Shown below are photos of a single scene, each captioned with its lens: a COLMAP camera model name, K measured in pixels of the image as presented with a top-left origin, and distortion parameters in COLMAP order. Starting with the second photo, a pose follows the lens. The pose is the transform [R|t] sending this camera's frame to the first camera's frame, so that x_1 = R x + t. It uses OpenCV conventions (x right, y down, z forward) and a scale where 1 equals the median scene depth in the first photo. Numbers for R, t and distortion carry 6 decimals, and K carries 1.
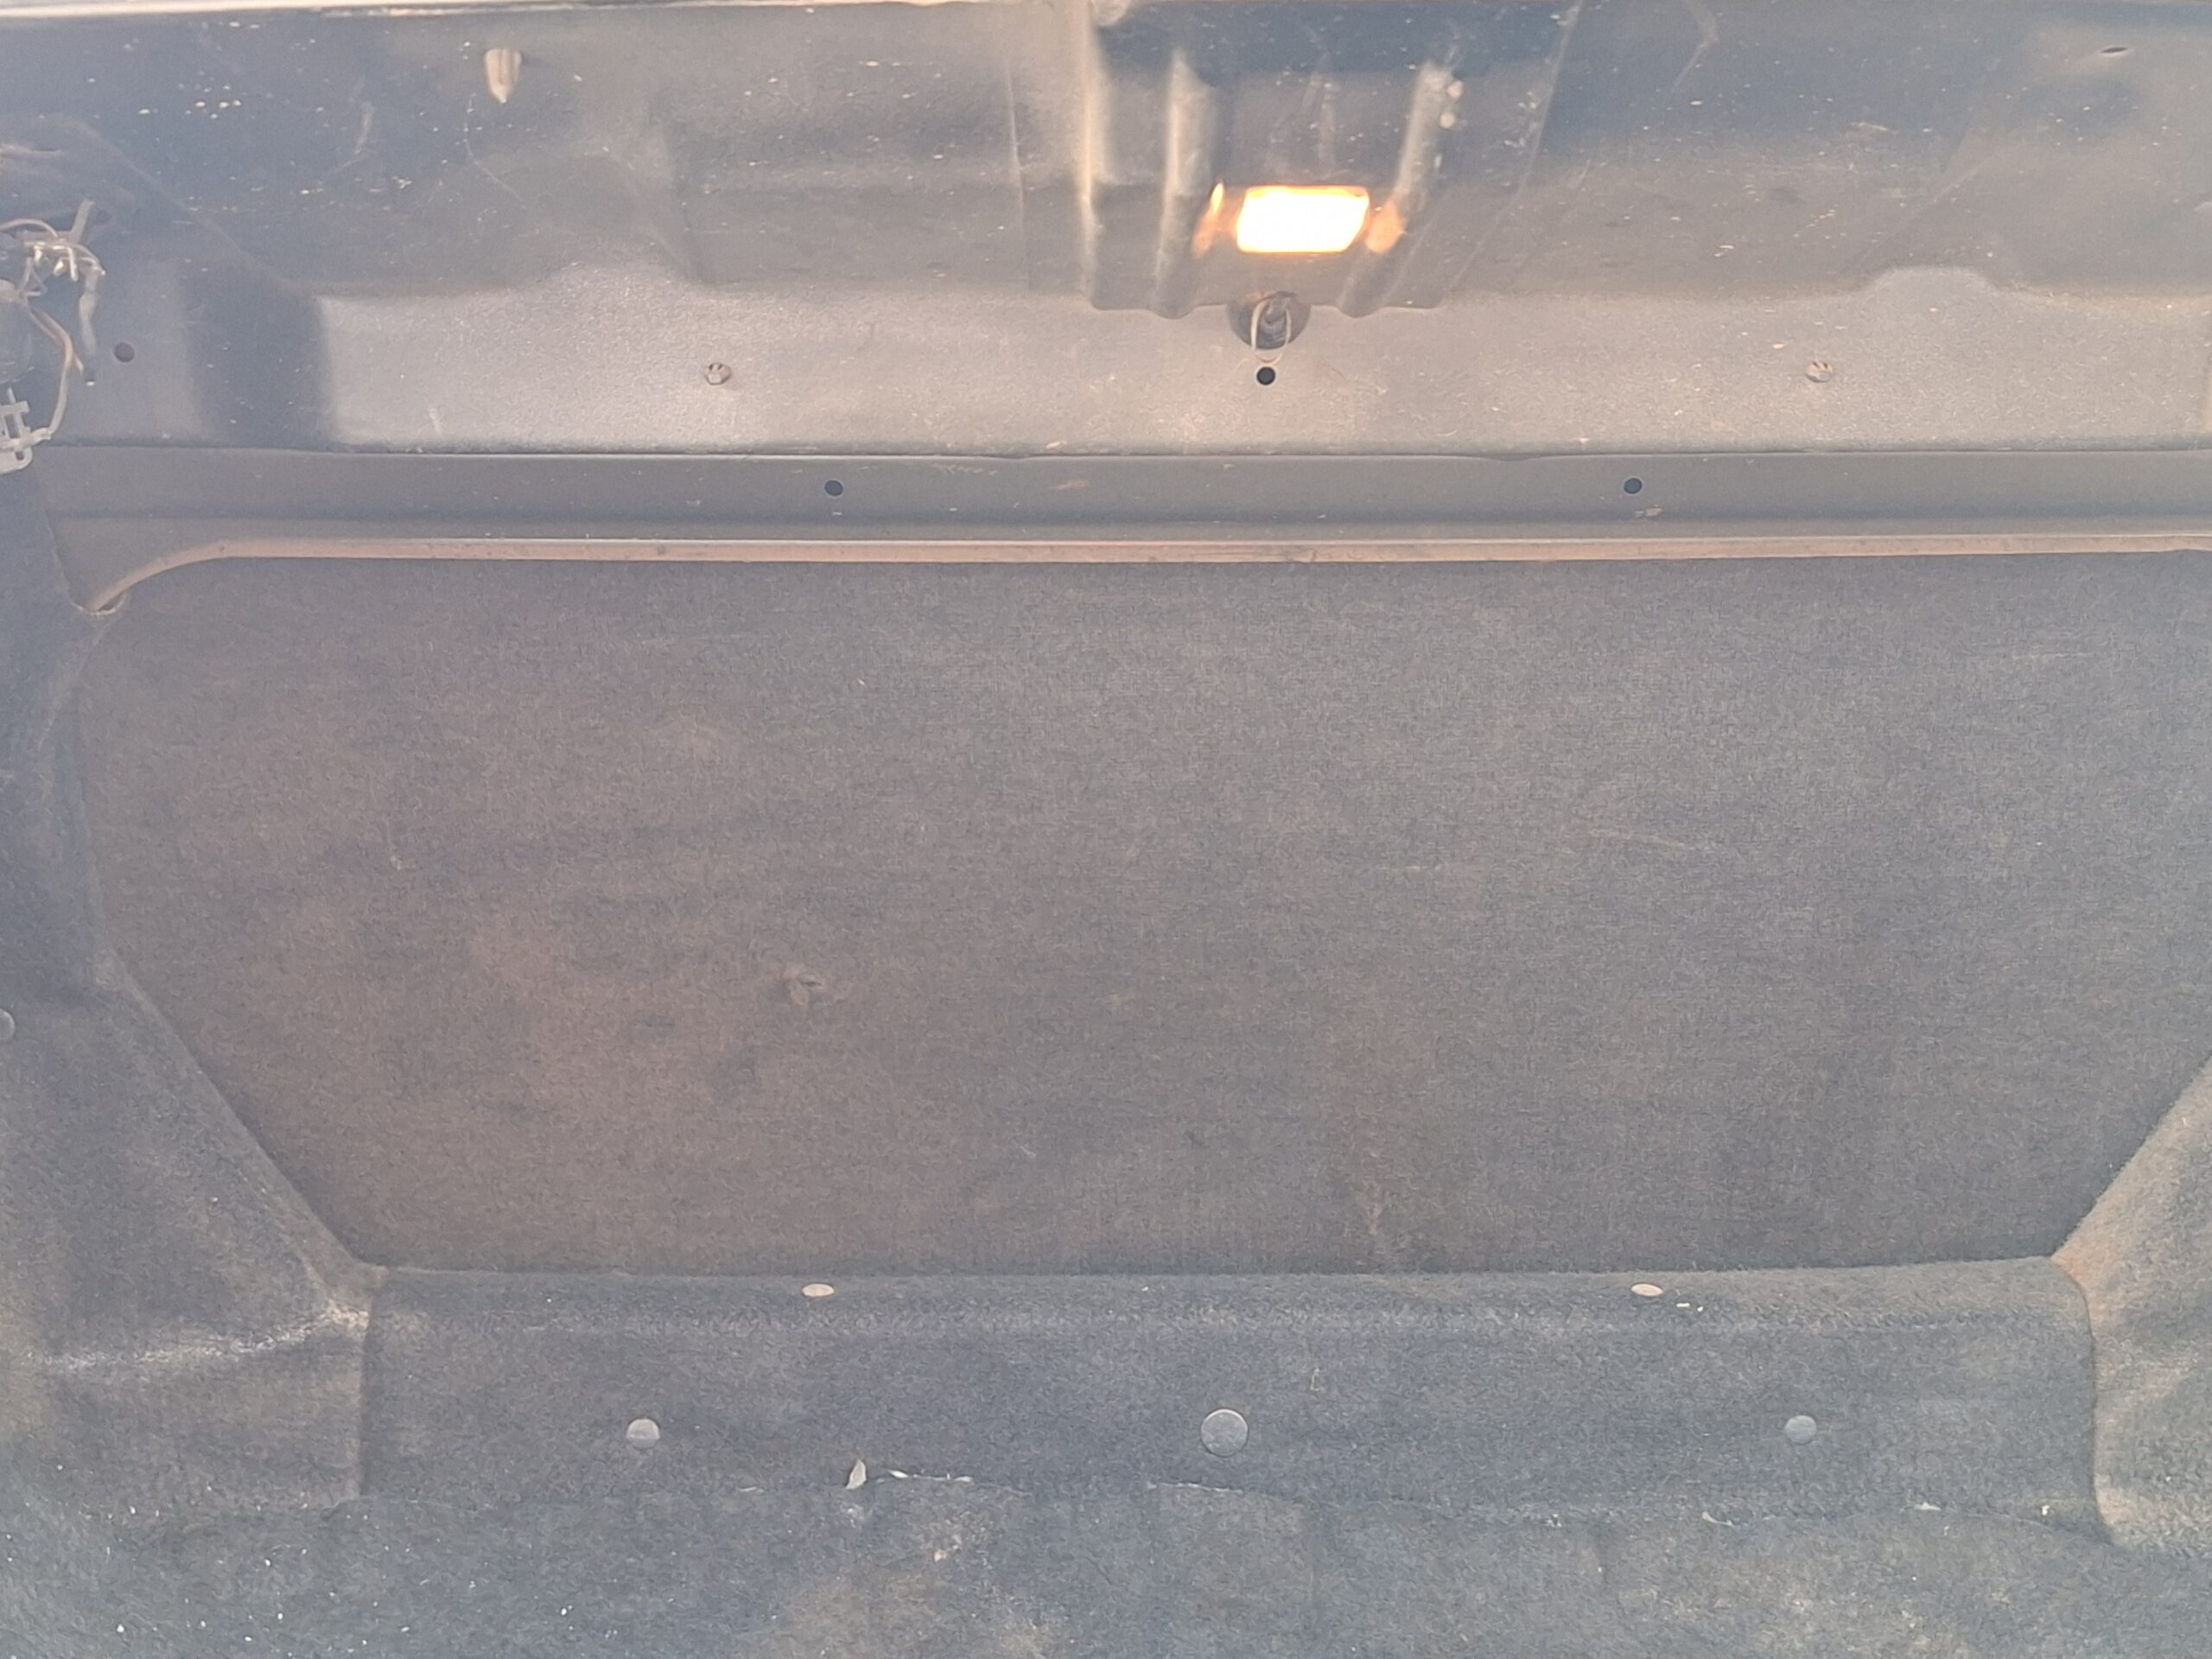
lens RADIAL K [[2938.1, 0, 1105.9], [0, 2938.1, 834.6], [0, 0, 1]] dist [0.098010, 0.000000]
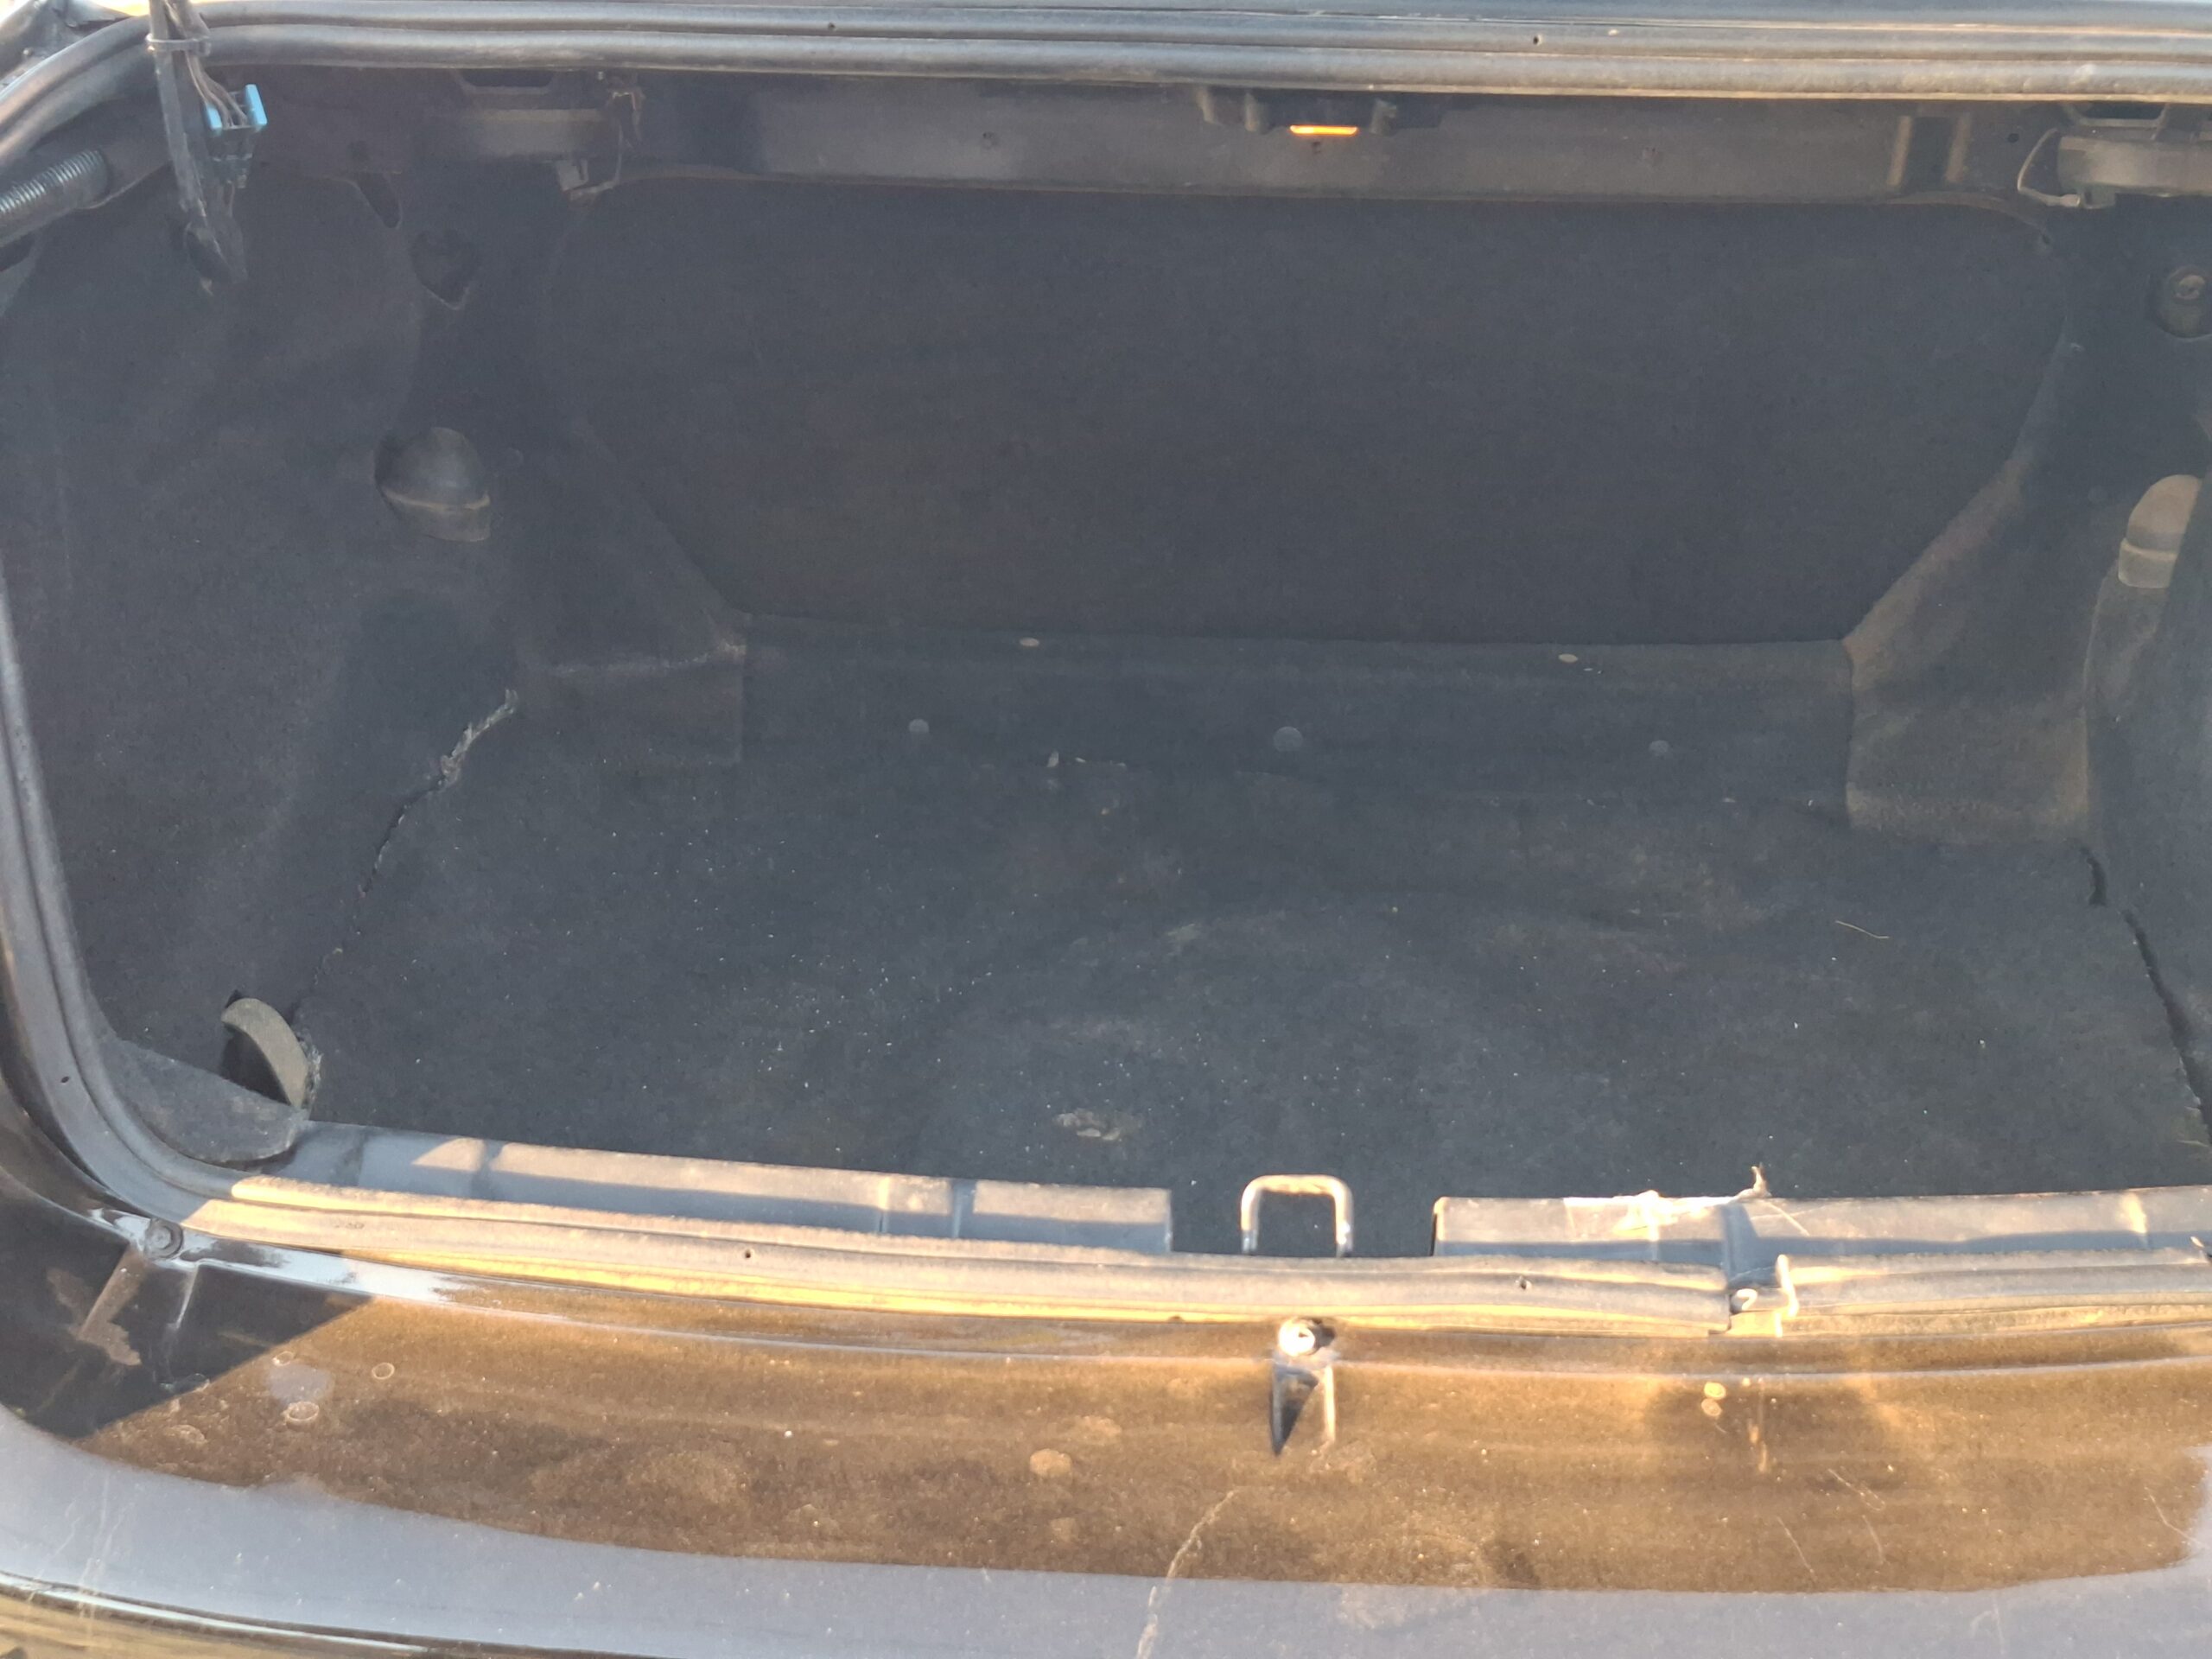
lens RADIAL K [[3071.0, 0, 1106.1], [0, 3071.0, 829.6], [0, 0, 1]] dist [0.094684, 0.000000]
pose [[0.998121, 0.035611, -0.049862, 0.026693], [-0.021129, 0.963893, 0.265450, -0.182533], [0.057515, -0.263897, 0.962834, -0.585663]]
